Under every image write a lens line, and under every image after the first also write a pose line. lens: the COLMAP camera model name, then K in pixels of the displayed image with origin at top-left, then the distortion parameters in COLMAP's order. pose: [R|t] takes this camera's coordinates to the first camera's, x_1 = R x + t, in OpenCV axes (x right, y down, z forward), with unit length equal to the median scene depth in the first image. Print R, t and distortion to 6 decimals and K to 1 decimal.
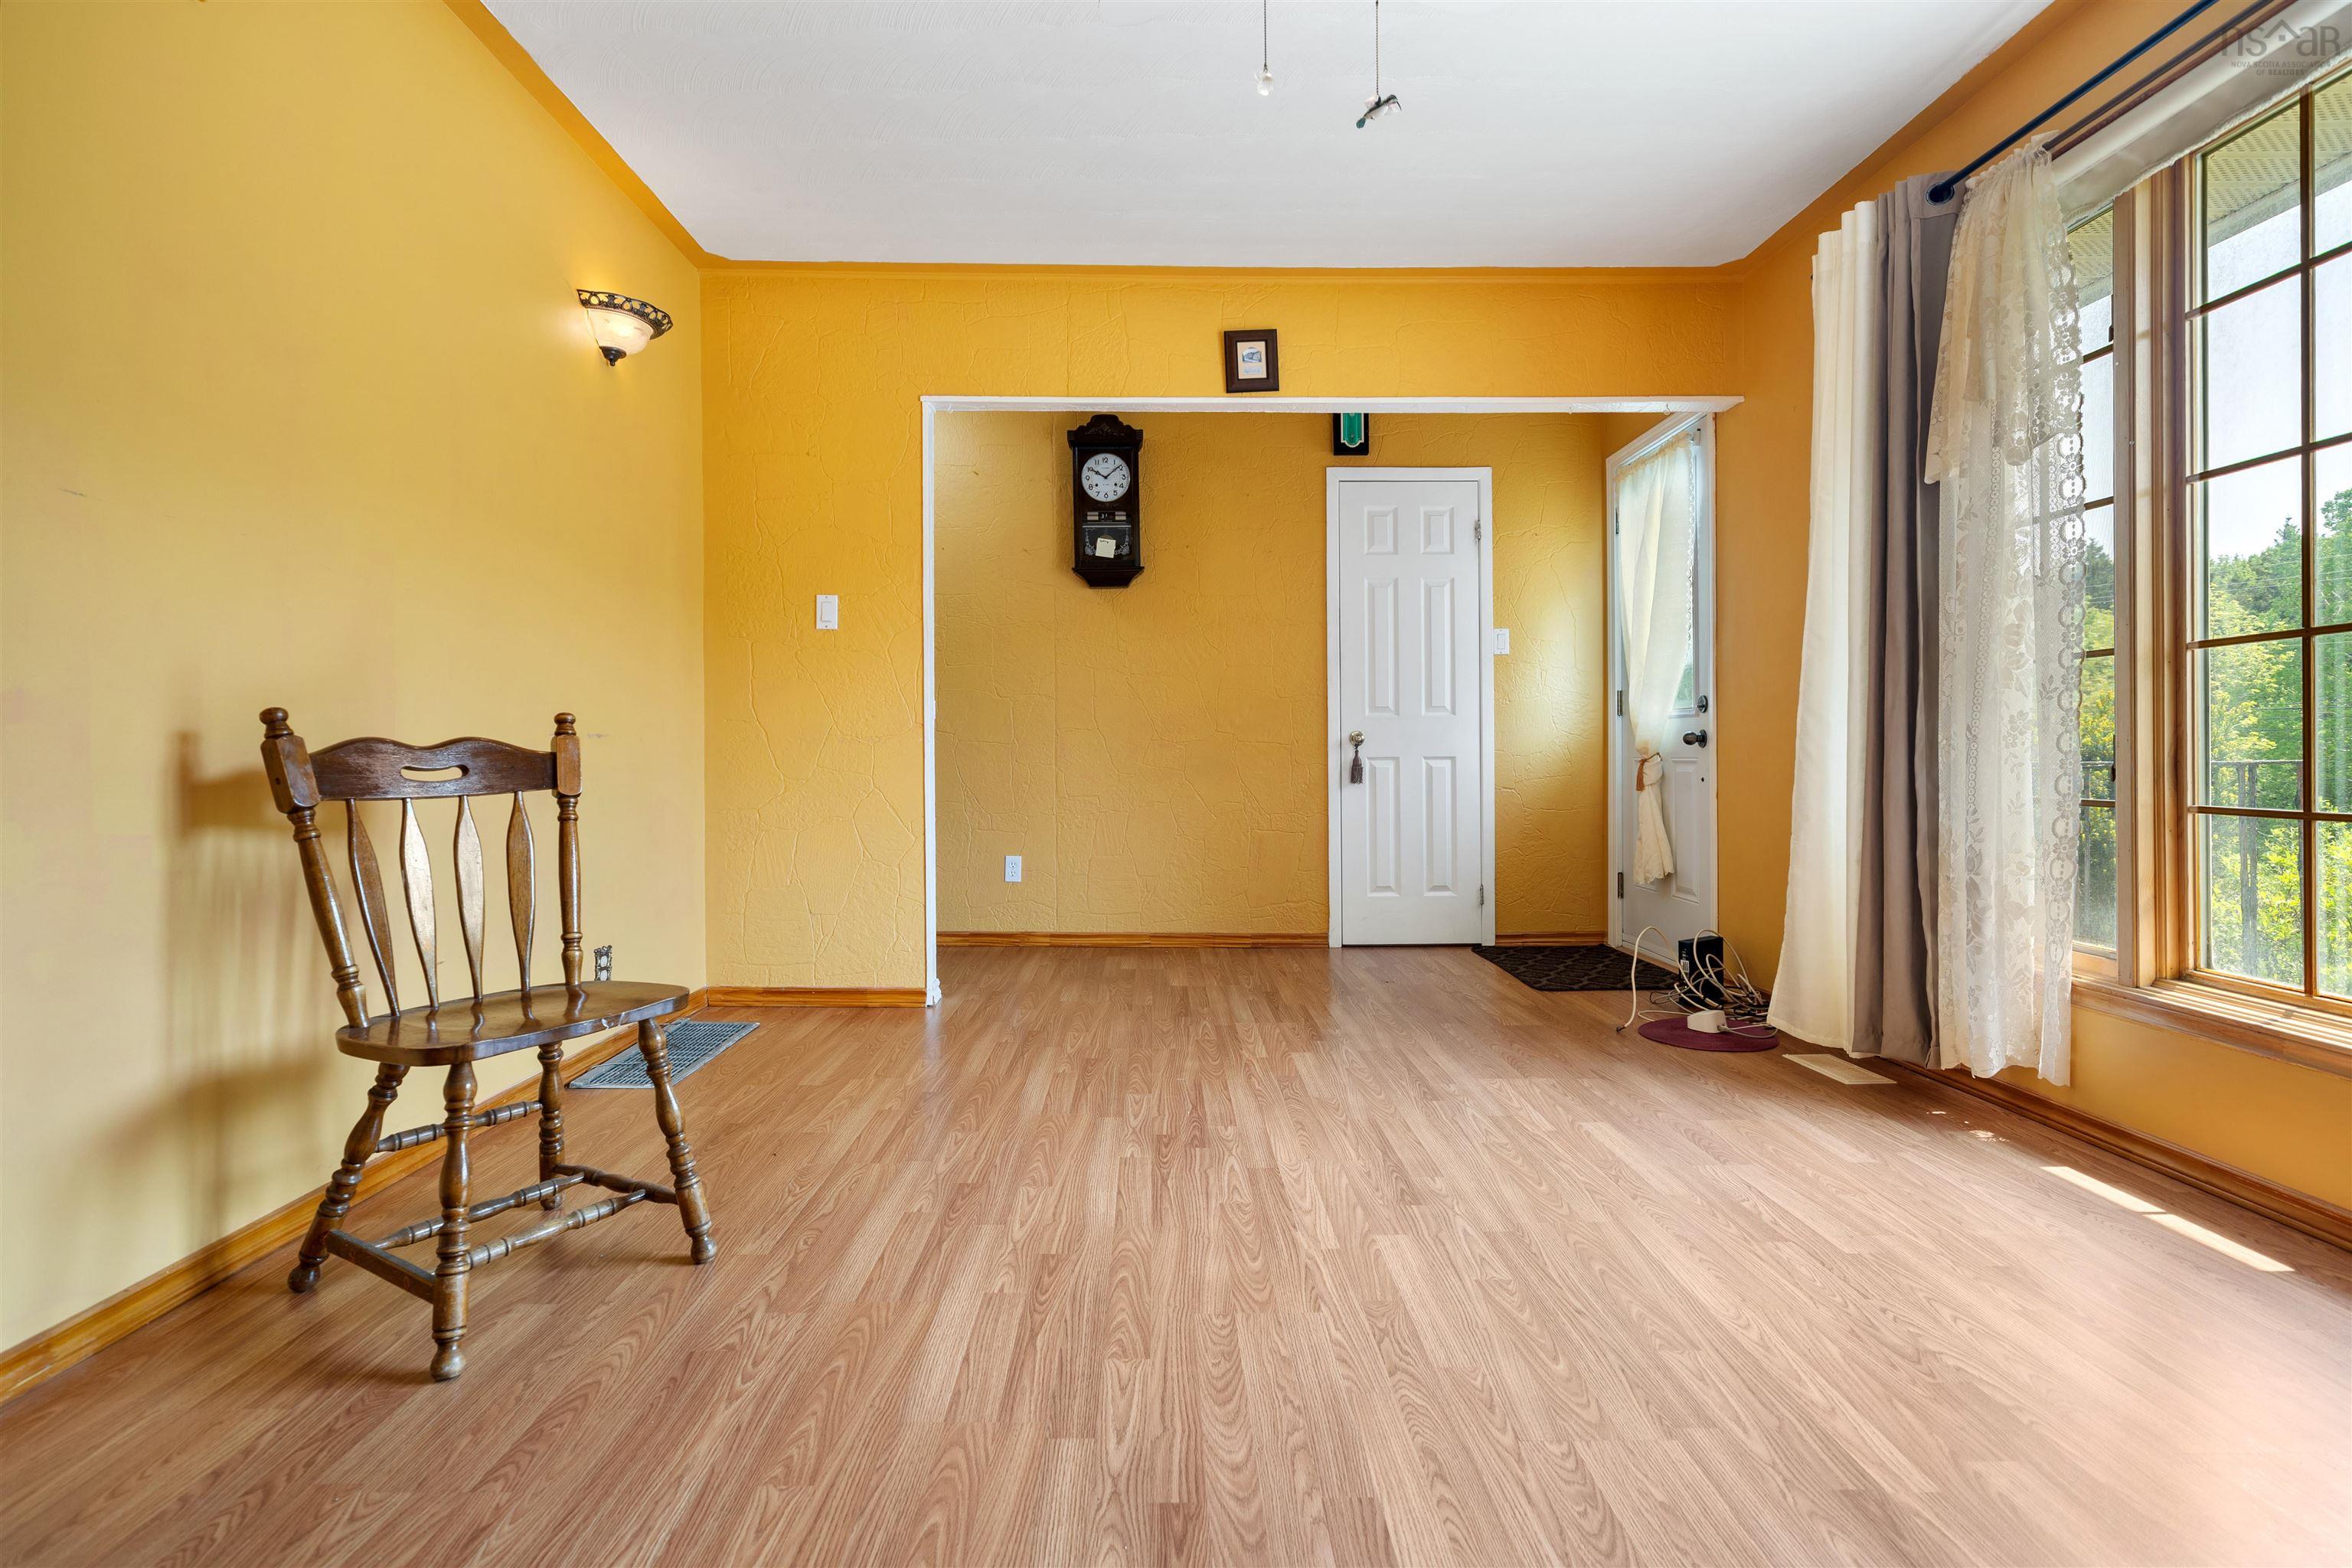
lens RADIAL K [[1099.9, 0, 1171.6], [0, 1099.9, 755.7], [0, 0, 1]] dist [0.000843, -0.000138]
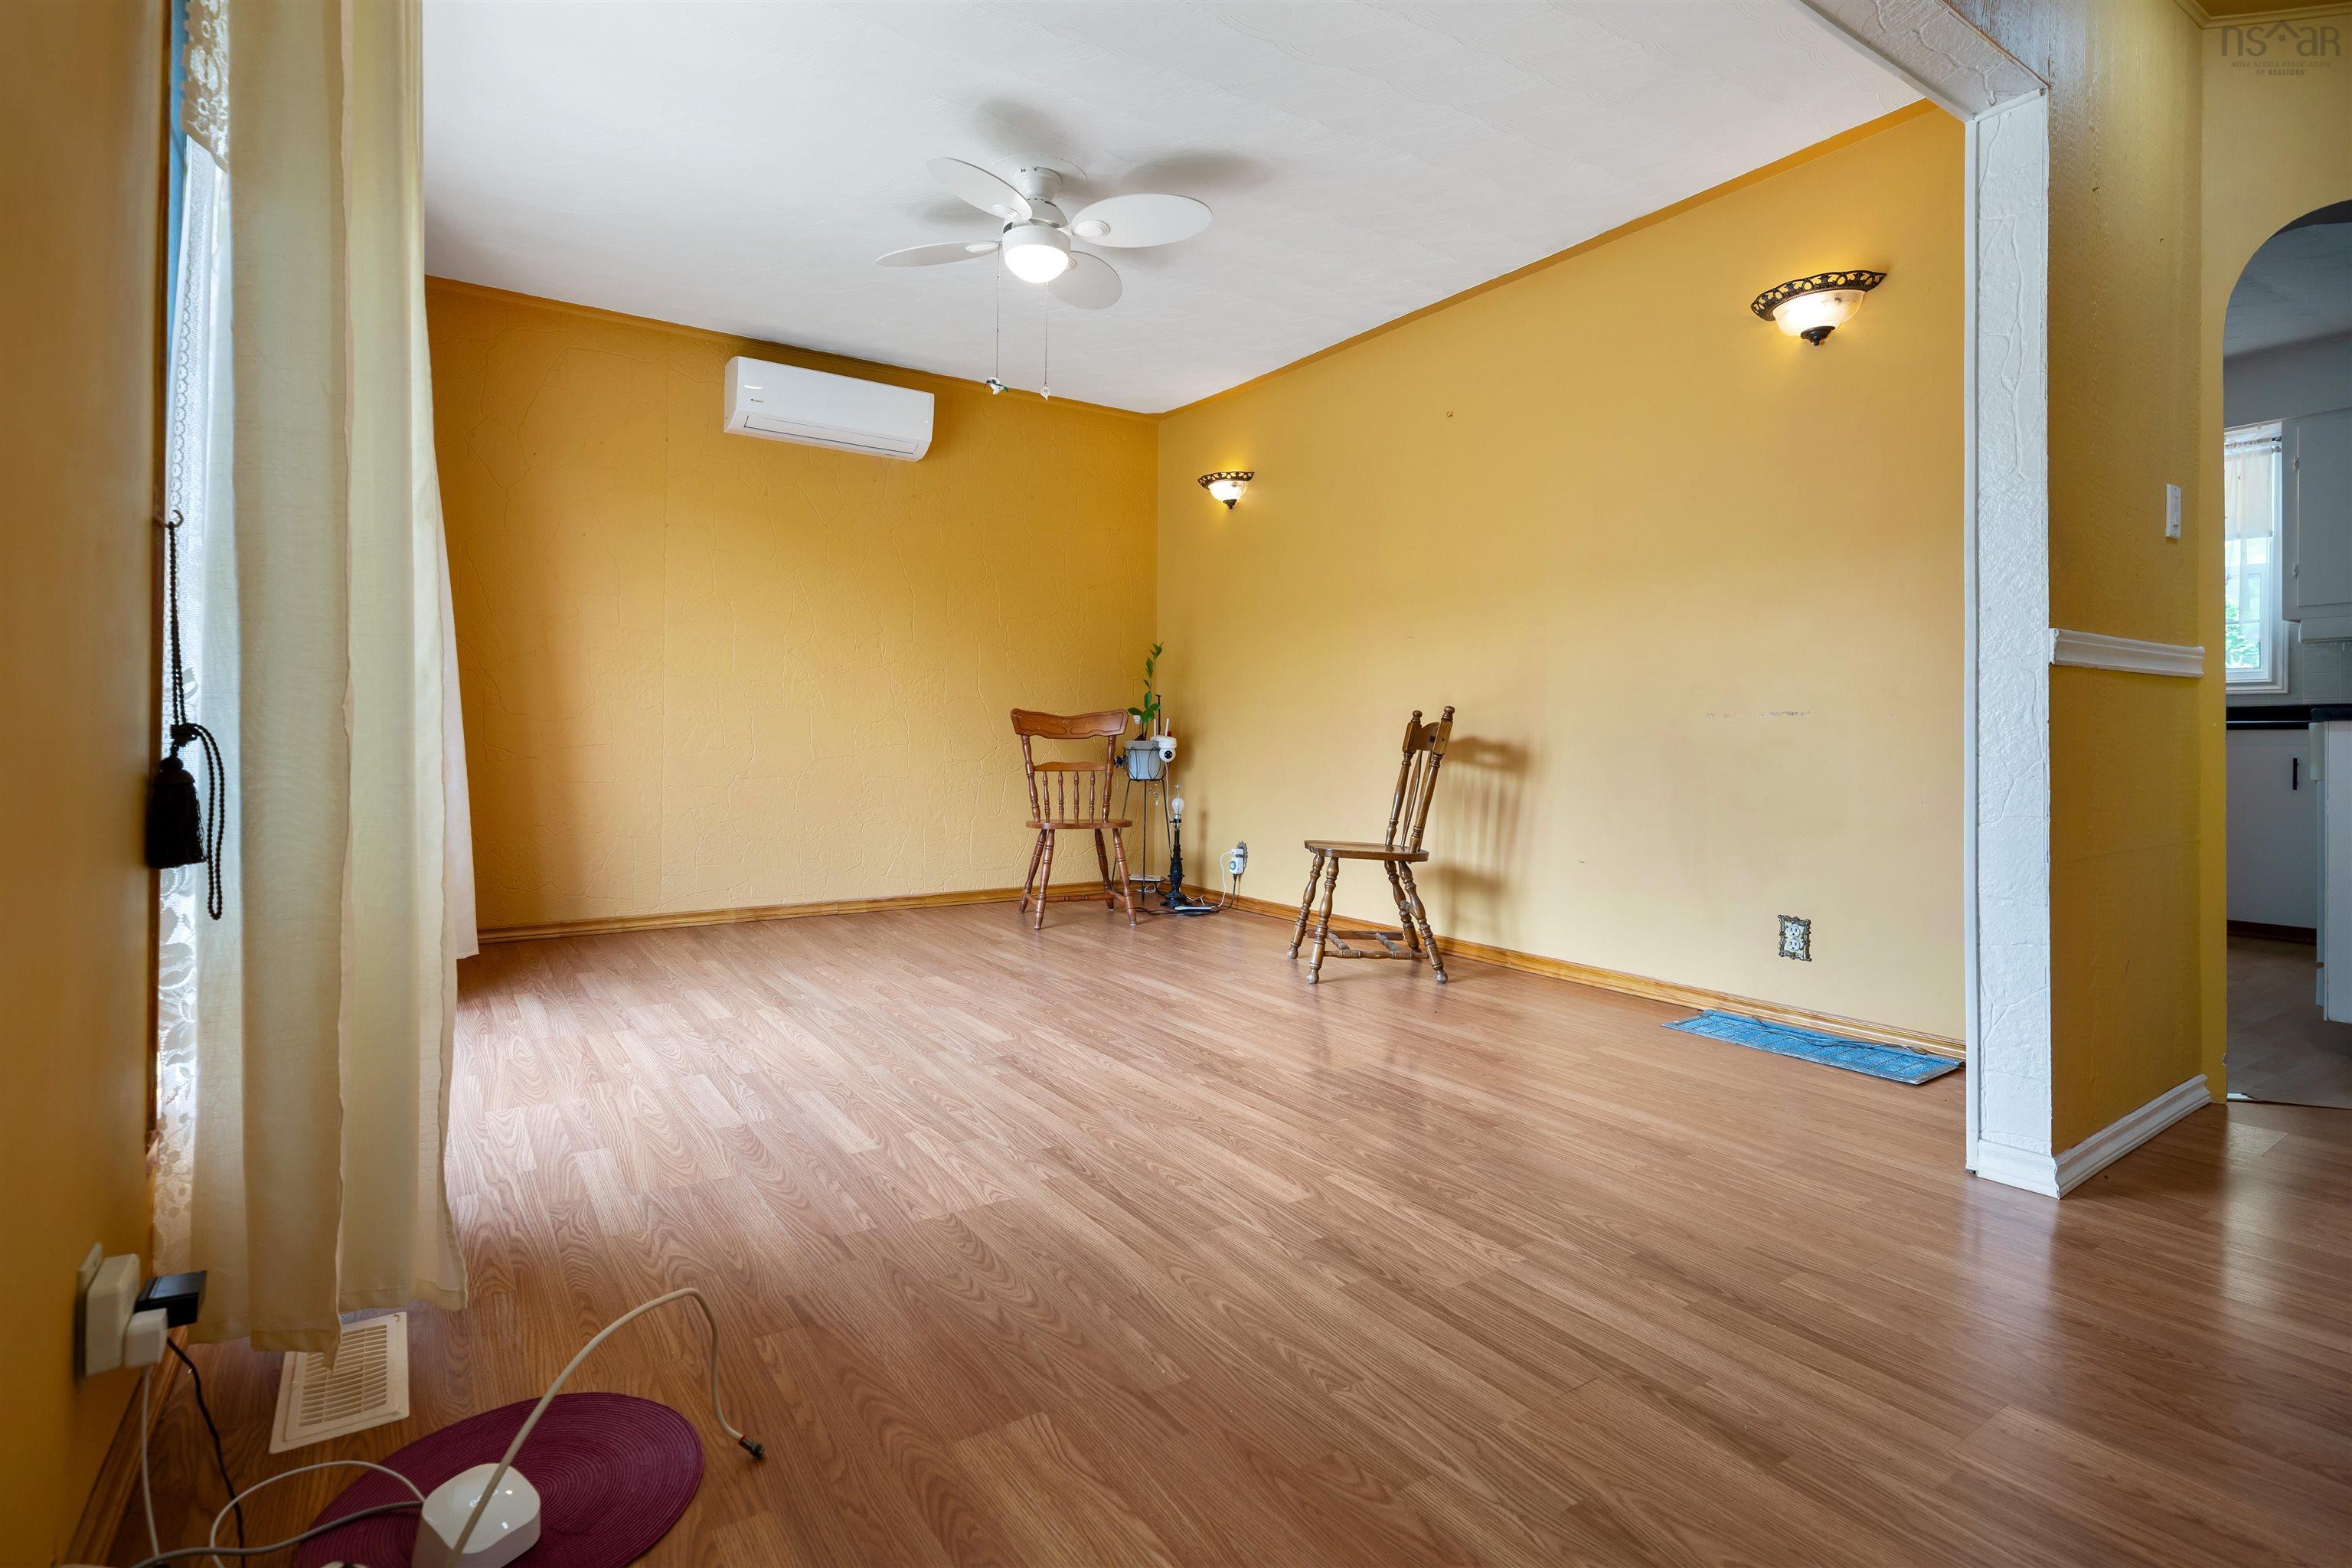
lens RADIAL K [[1115.2, 0, 1171.8], [0, 1115.2, 725.7], [0, 0, 1]] dist [0.002508, 0.000168]
pose [[-0.832960, -0.006664, -0.553294, 0.453831], [-0.006443, 0.999976, -0.002345, -0.000738], [0.553296, 0.001611, -0.832983, 1.265167]]
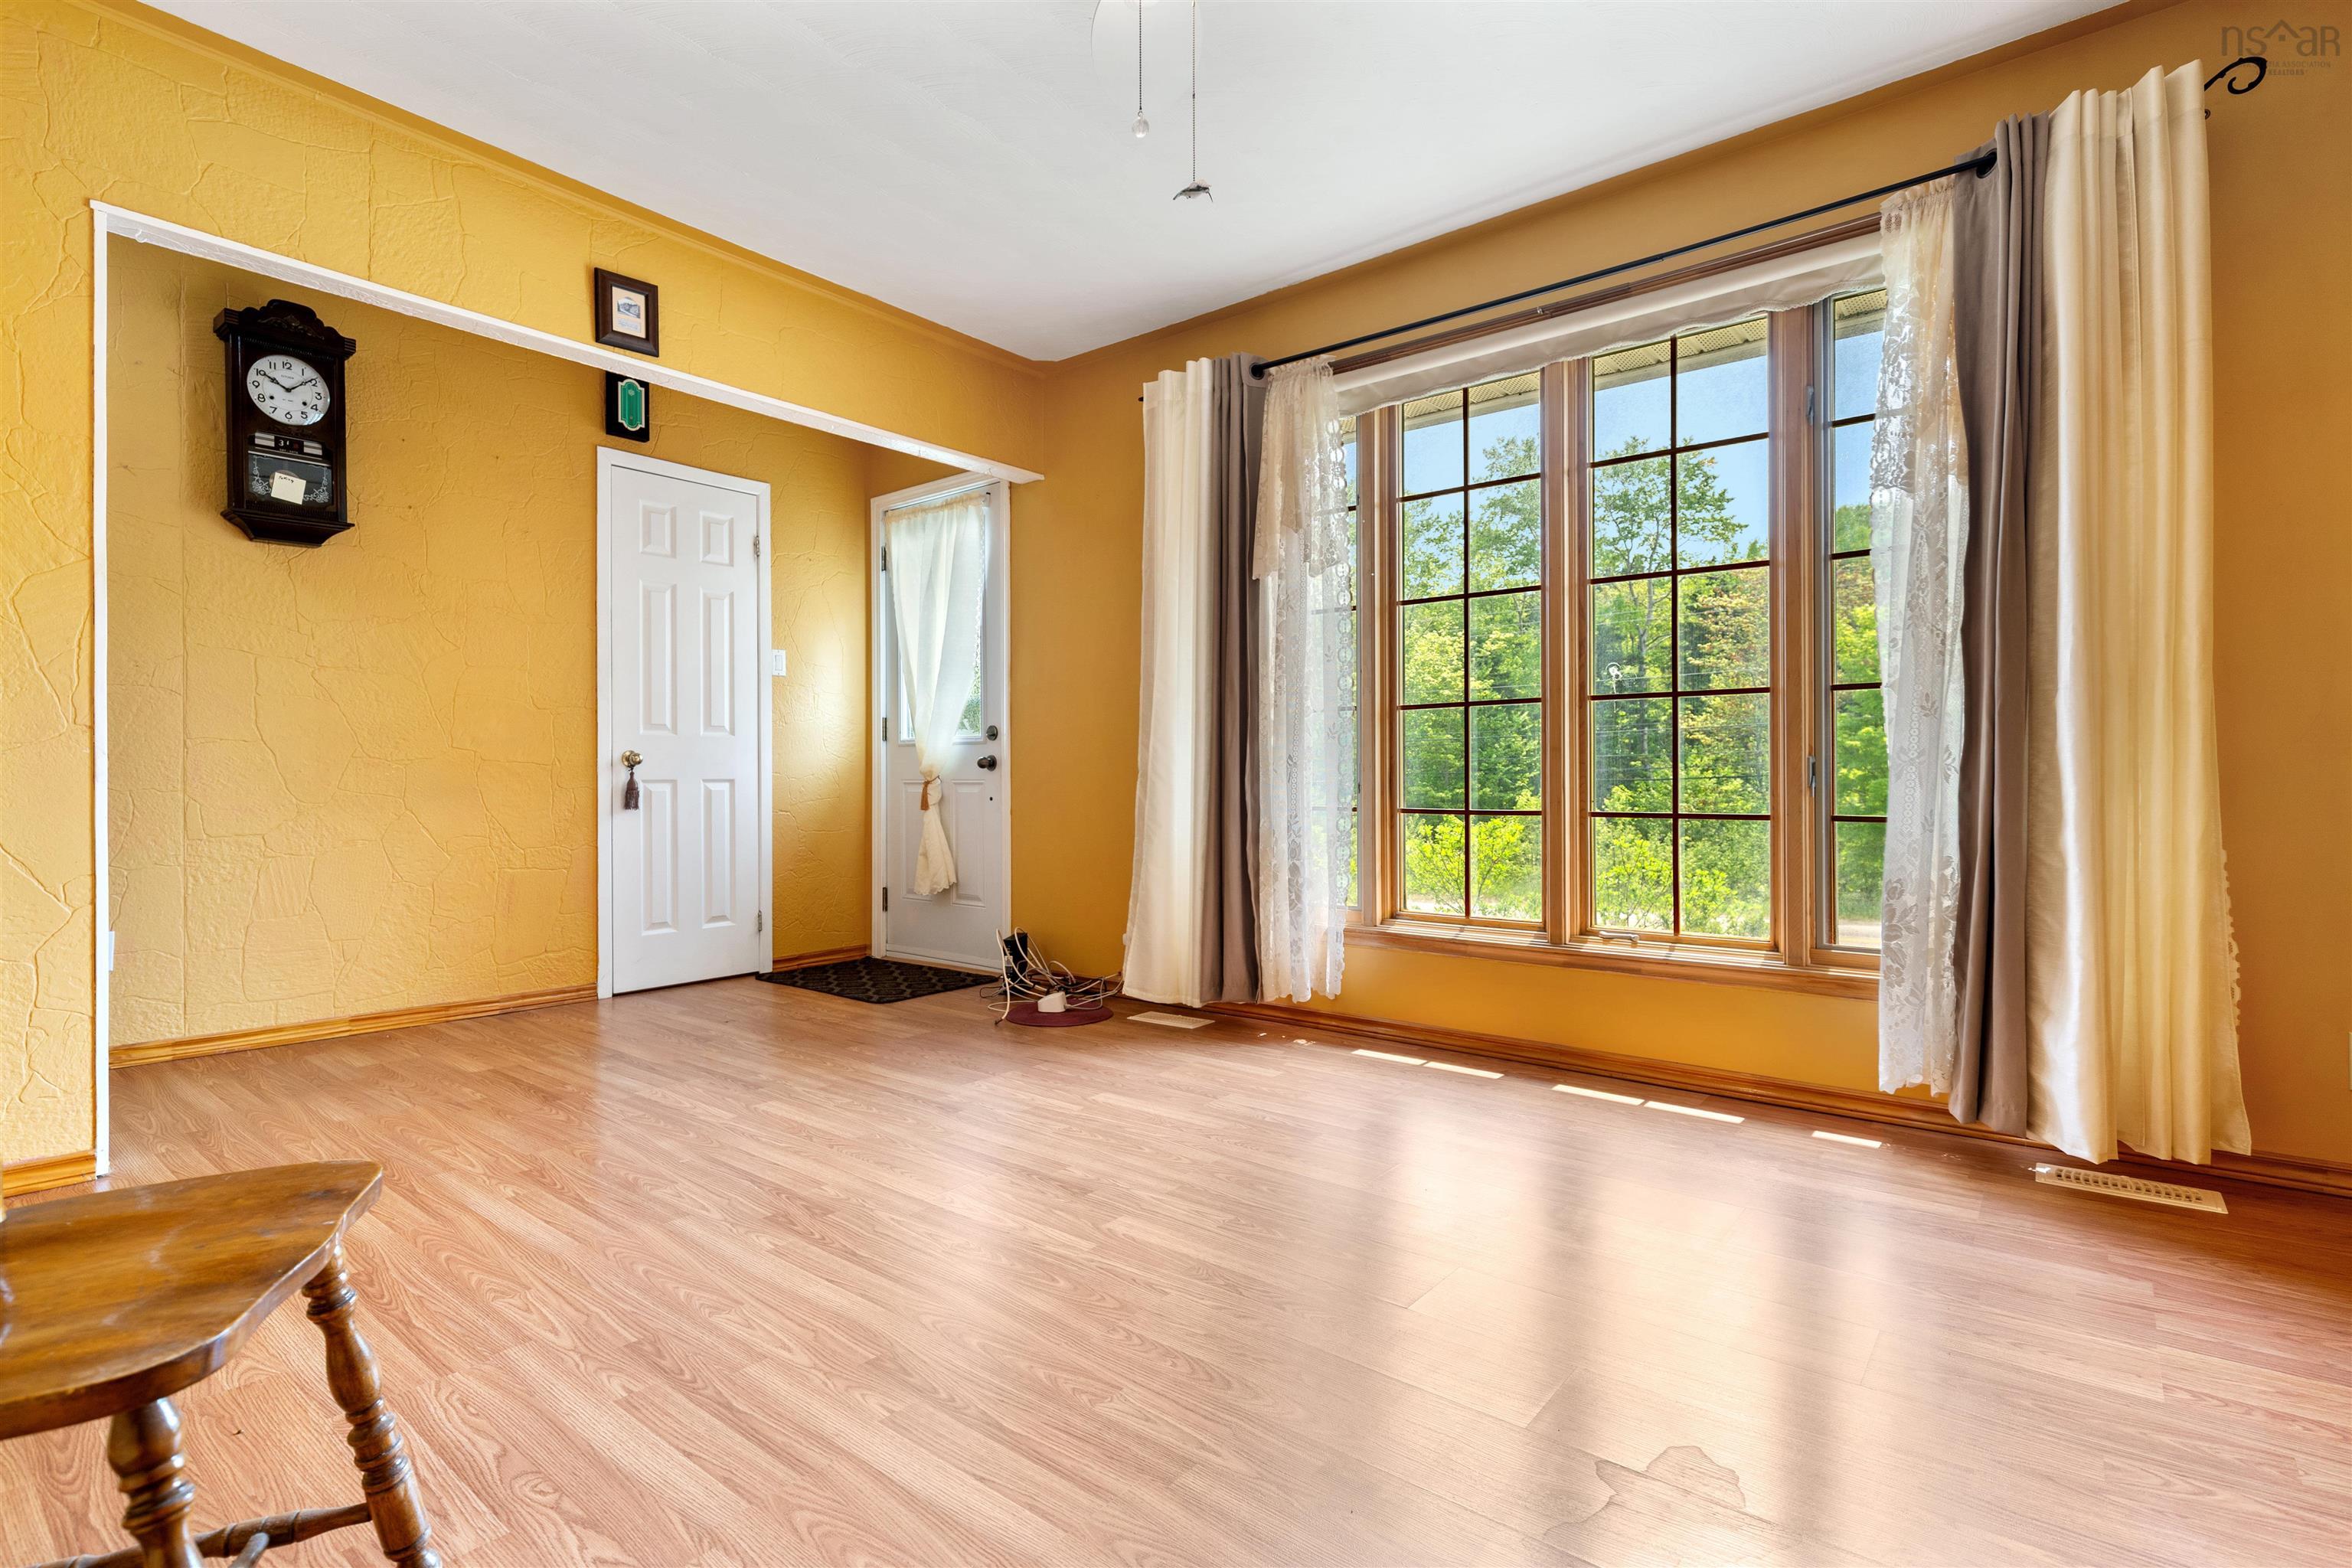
lens RADIAL K [[1102.0, 0, 1139.5], [0, 1102.0, 777.8], [0, 0, 1]] dist [0.000943, -0.000277]
pose [[0.654192, 0.000788, 0.756328, -0.312196], [0.001131, 0.999997, -0.002020, 0.002524], [-0.756327, 0.002177, 0.654190, 0.143082]]
